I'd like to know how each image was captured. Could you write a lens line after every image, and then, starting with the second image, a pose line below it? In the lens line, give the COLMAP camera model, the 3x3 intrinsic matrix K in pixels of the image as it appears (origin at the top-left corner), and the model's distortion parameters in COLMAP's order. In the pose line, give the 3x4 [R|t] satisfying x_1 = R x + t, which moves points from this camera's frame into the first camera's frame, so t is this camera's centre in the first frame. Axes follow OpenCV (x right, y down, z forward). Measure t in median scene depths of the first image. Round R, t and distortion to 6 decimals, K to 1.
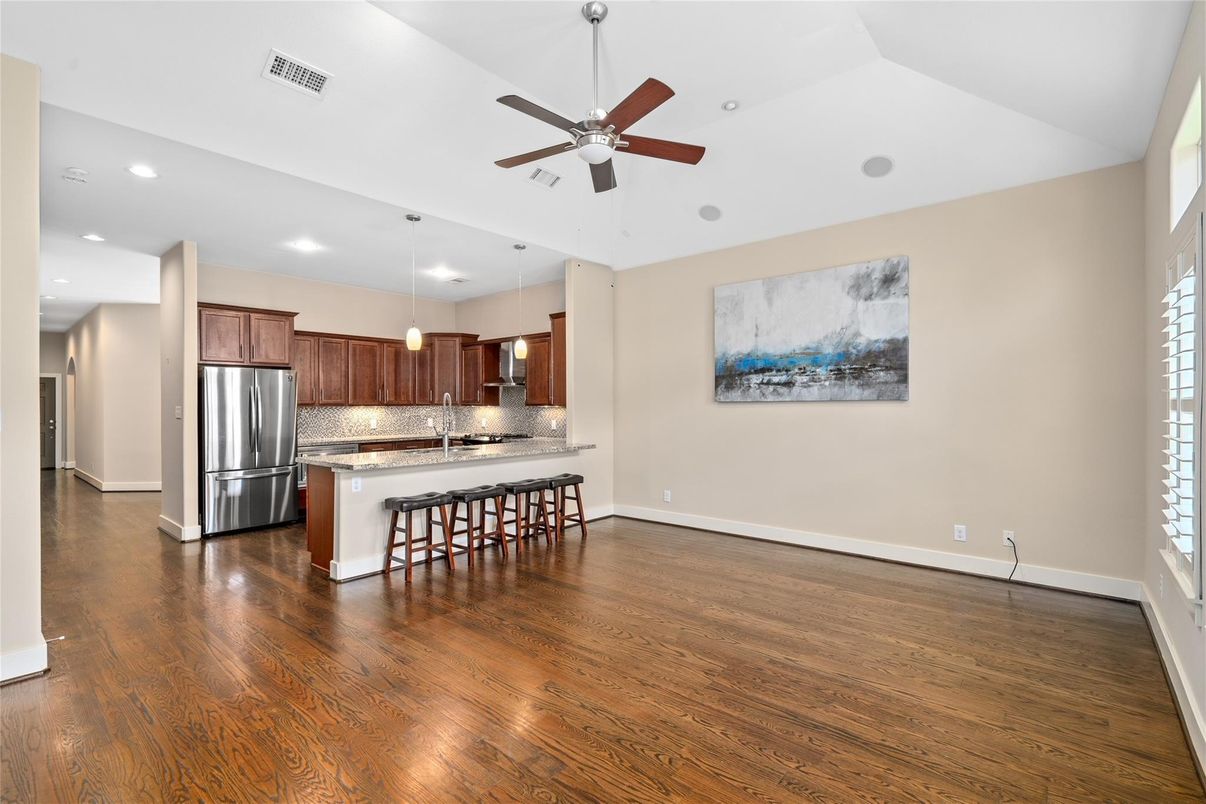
lens RADIAL K [[554.7, 0, 603.6], [0, 554.7, 405.6], [0, 0, 1]] dist [0.008230, 0.000660]
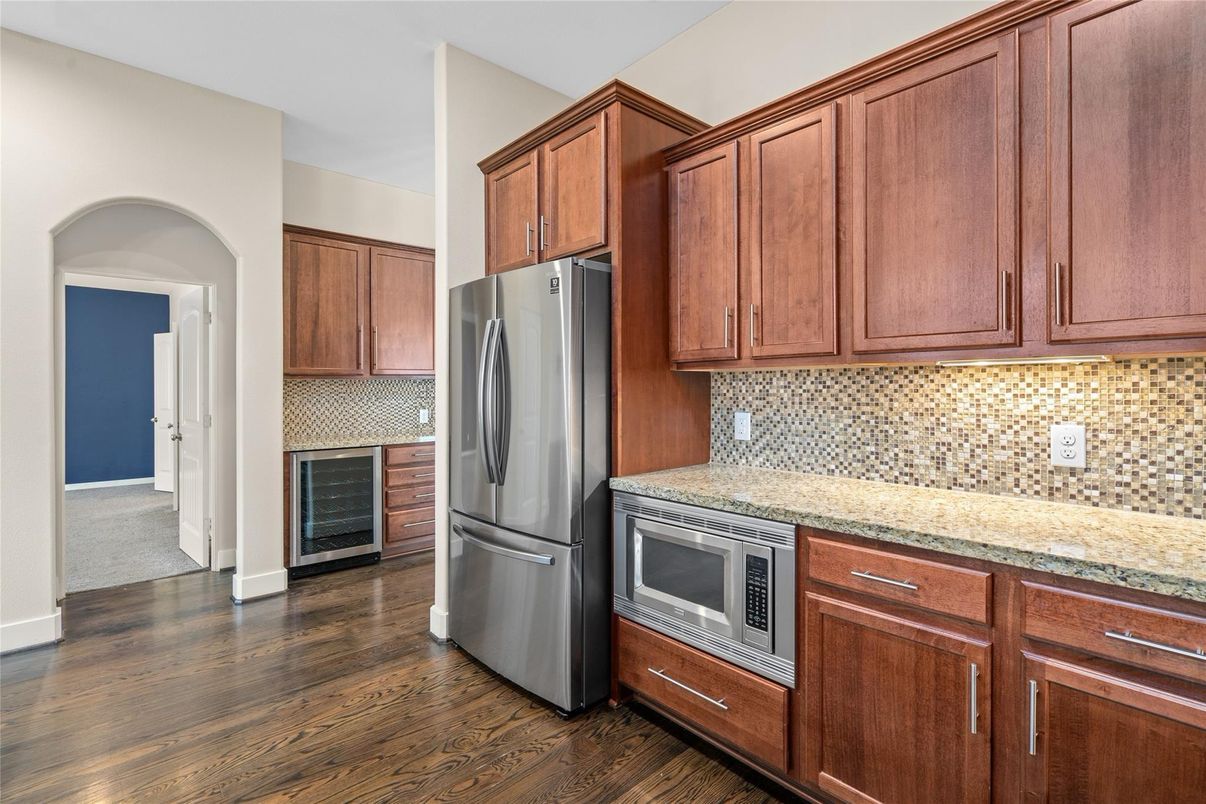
lens RADIAL K [[554.7, 0, 603.3], [0, 554.7, 397.2], [0, 0, 1]] dist [0.008230, 0.000660]
pose [[-0.135363, 0.001448, -0.990795, -0.190457], [0.004308, 0.999990, 0.000873, 0.015801], [0.990787, -0.004150, -0.135368, 0.889548]]
